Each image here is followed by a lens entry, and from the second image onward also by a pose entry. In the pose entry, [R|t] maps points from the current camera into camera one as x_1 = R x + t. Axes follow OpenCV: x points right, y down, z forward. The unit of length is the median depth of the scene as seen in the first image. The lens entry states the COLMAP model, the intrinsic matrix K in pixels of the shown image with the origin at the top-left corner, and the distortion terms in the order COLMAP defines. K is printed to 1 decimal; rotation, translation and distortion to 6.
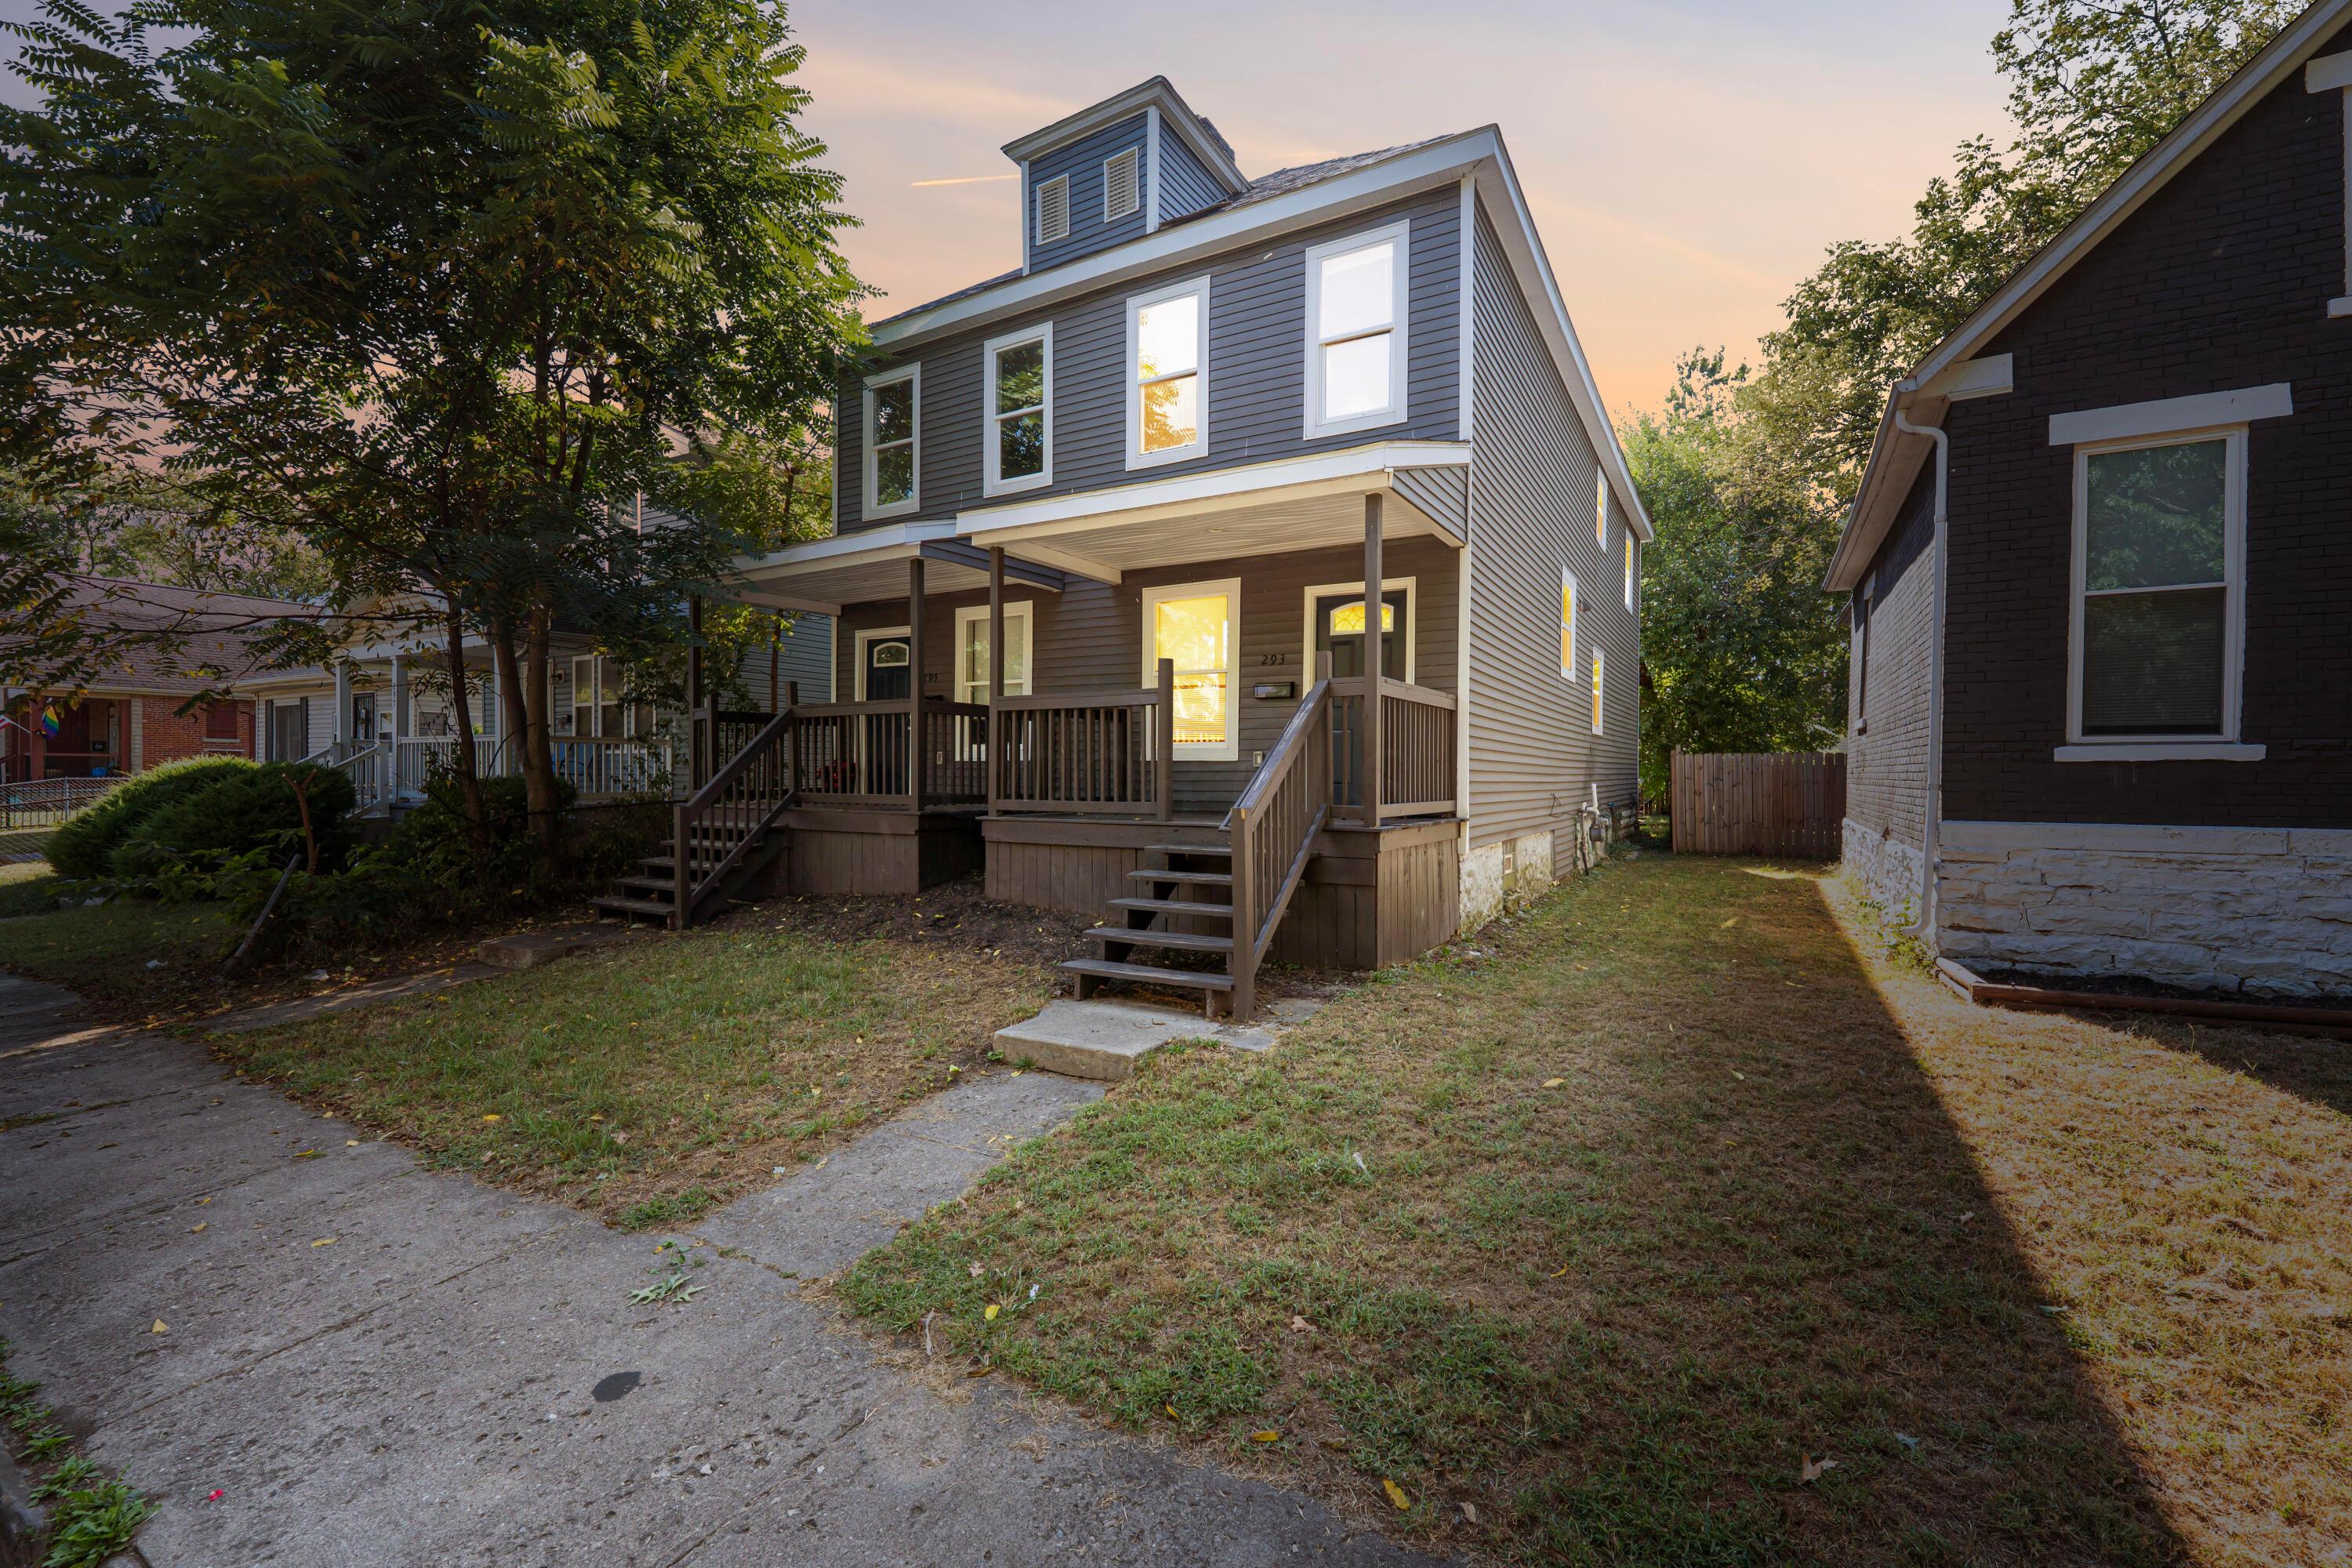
lens RADIAL K [[968.1, 0, 1171.4], [0, 968.1, 786.9], [0, 0, 1]] dist [0.002419, 0.000545]
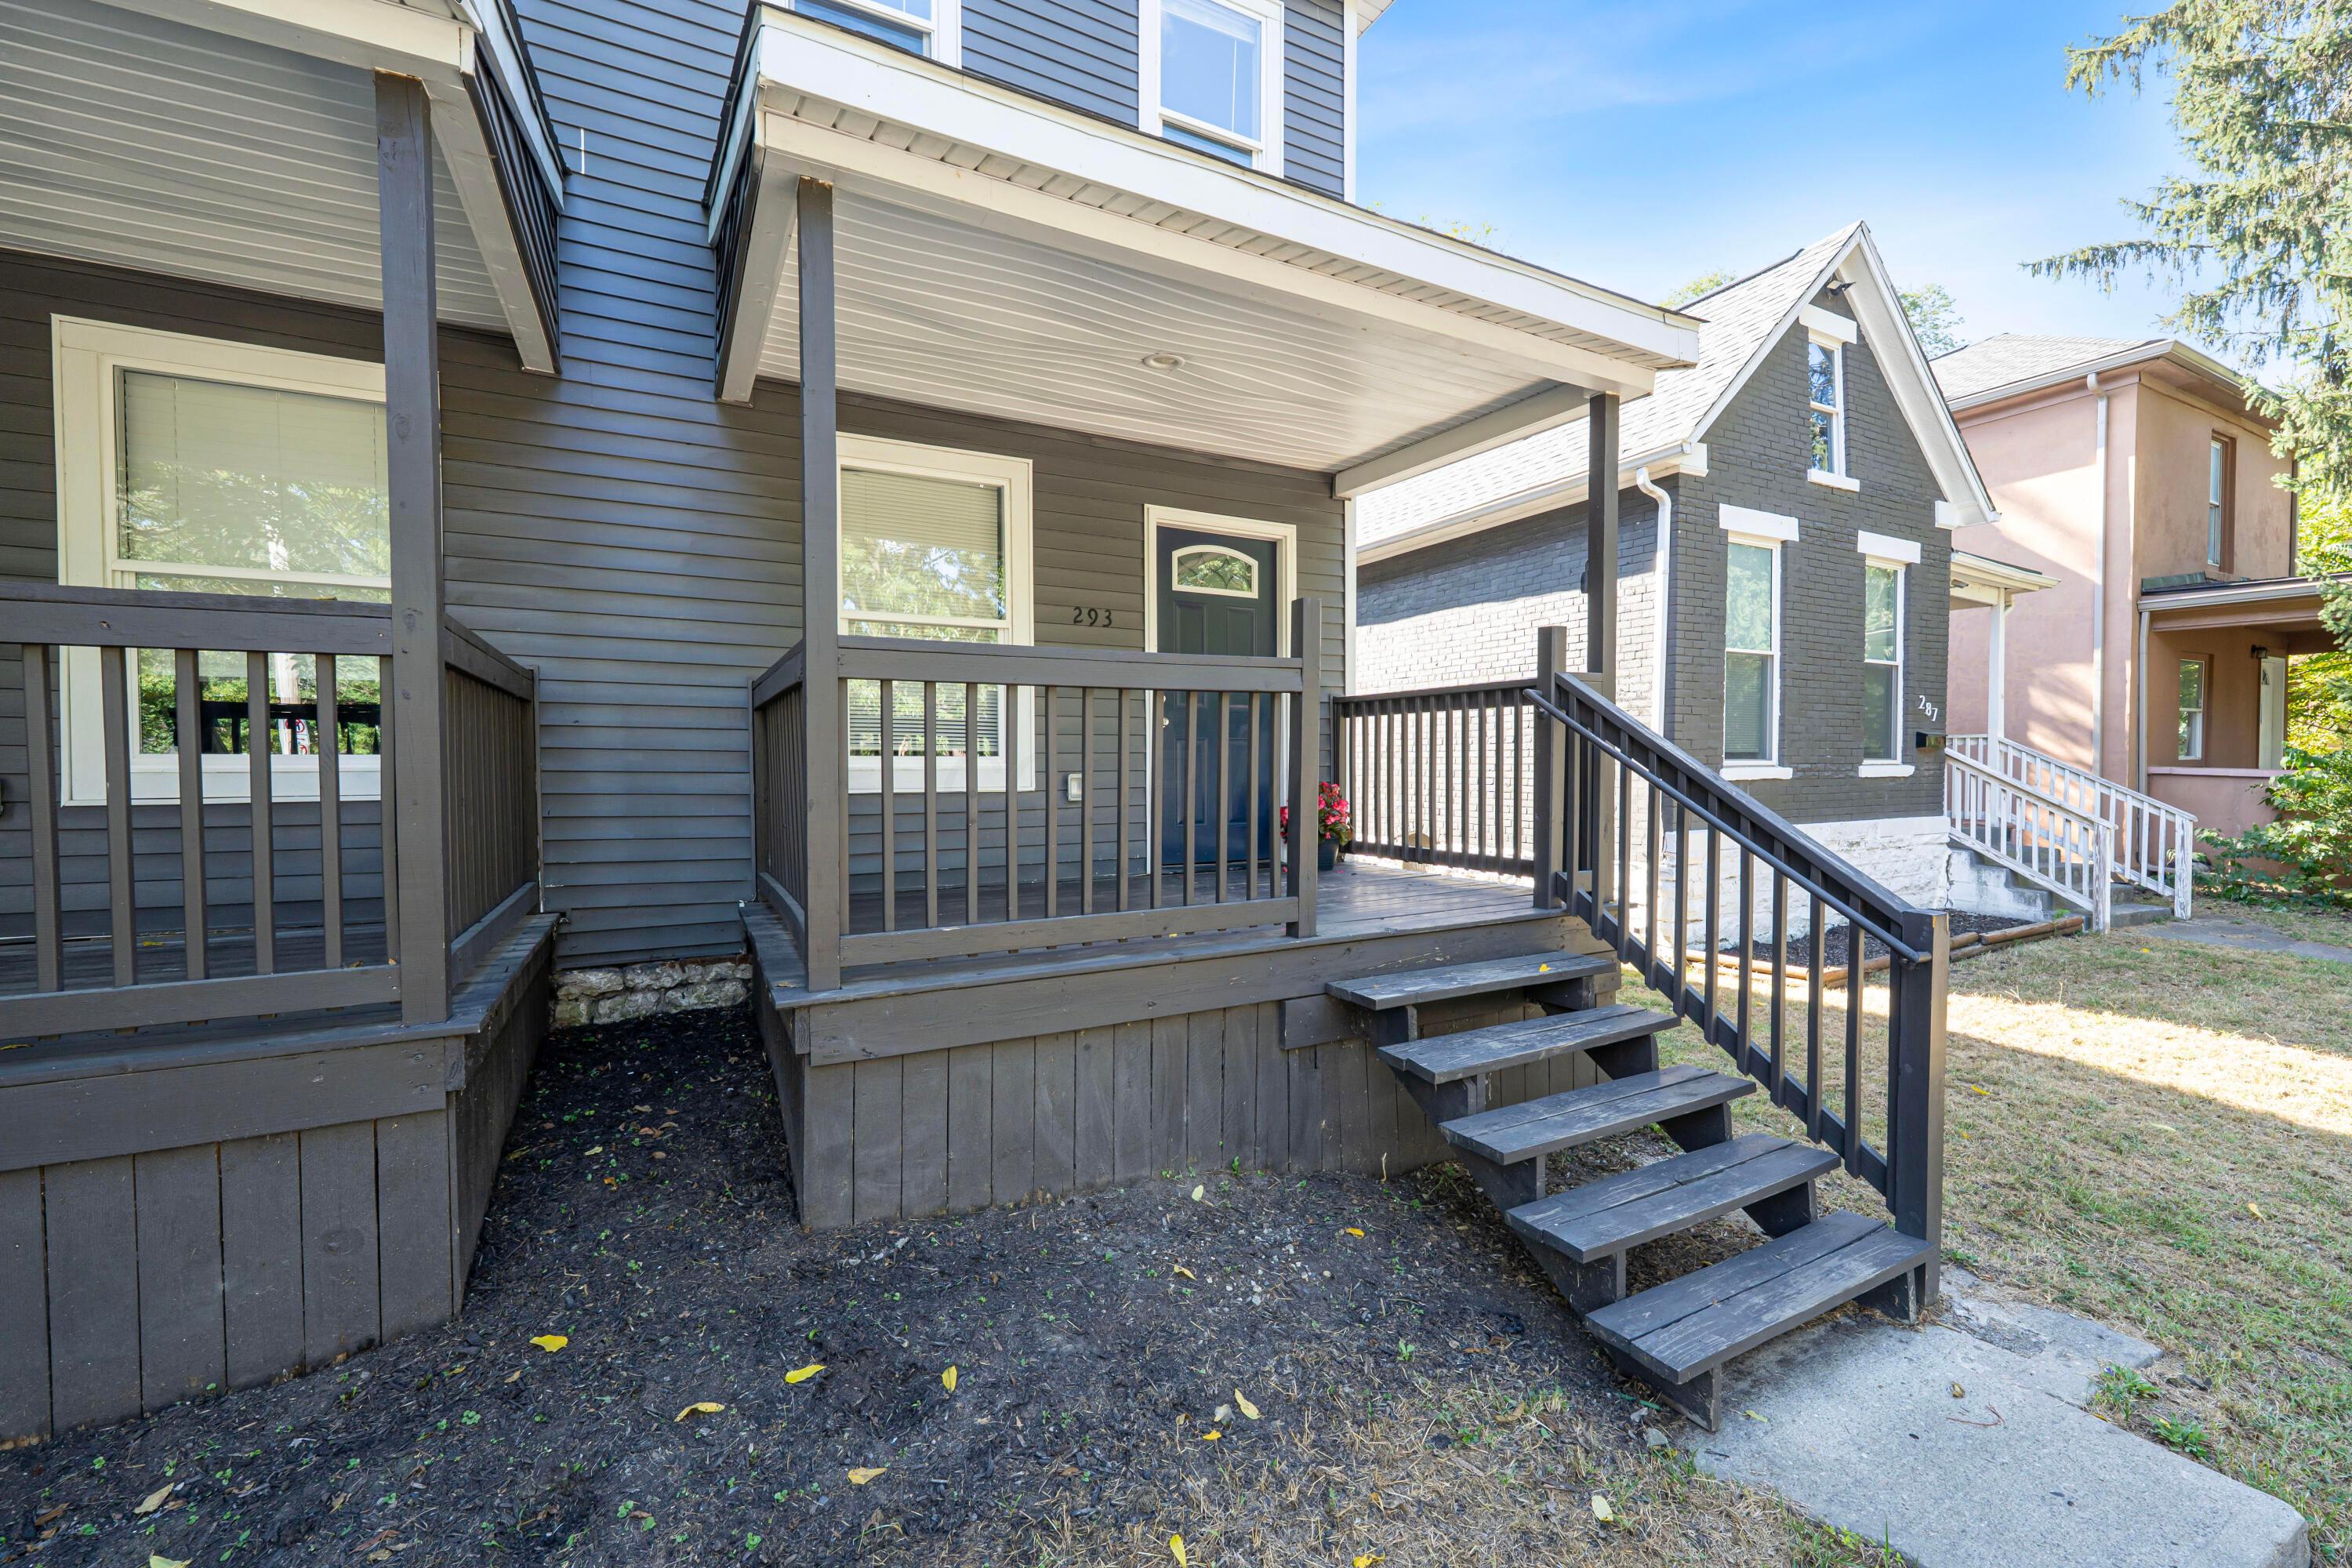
lens RADIAL K [[968.1, 0, 1171.4], [0, 968.1, 786.9], [0, 0, 1]] dist [0.002419, 0.000545]
pose [[0.525601, -0.029042, 0.850235, -0.406692], [0.018056, 0.999573, 0.022981, -0.045412], [-0.850540, 0.003273, 0.525901, 0.717937]]
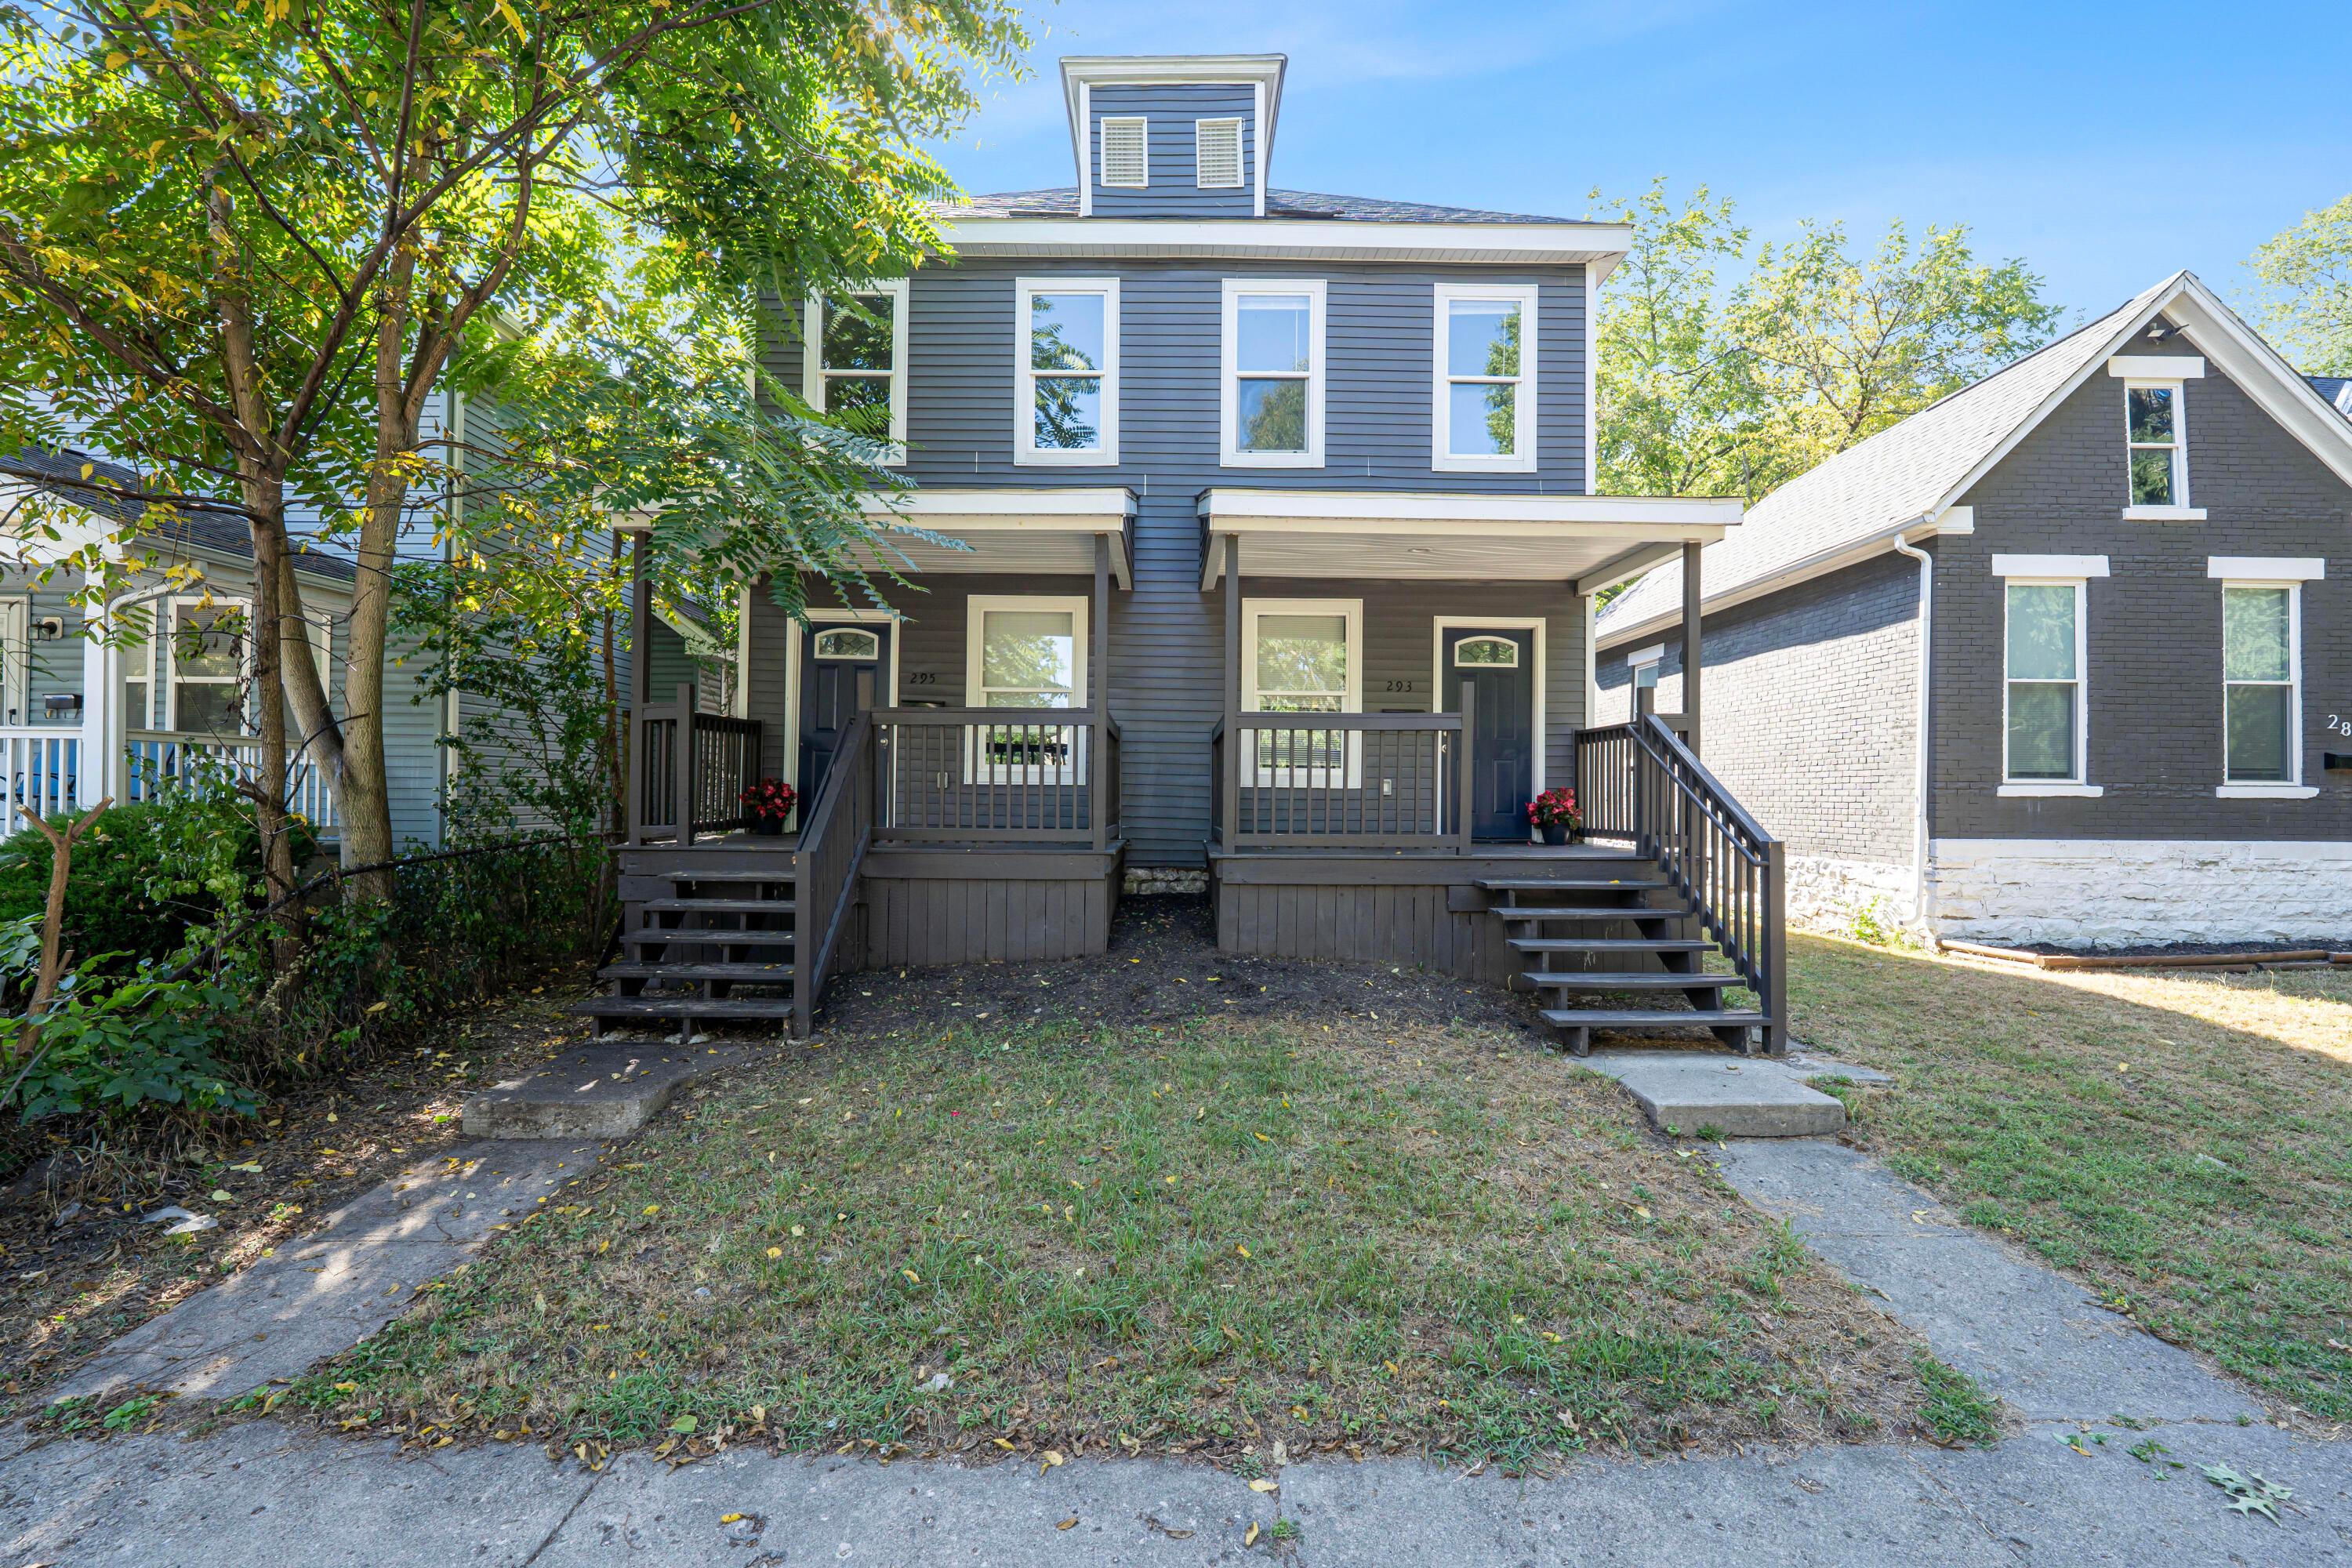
lens RADIAL K [[968.1, 0, 1171.4], [0, 968.1, 786.9], [0, 0, 1]] dist [0.002419, 0.000545]
pose [[0.857489, 0.008558, 0.514431, -0.658549], [0.002581, 0.999778, -0.020934, -0.010008], [-0.514496, 0.019279, 0.857276, 0.305726]]
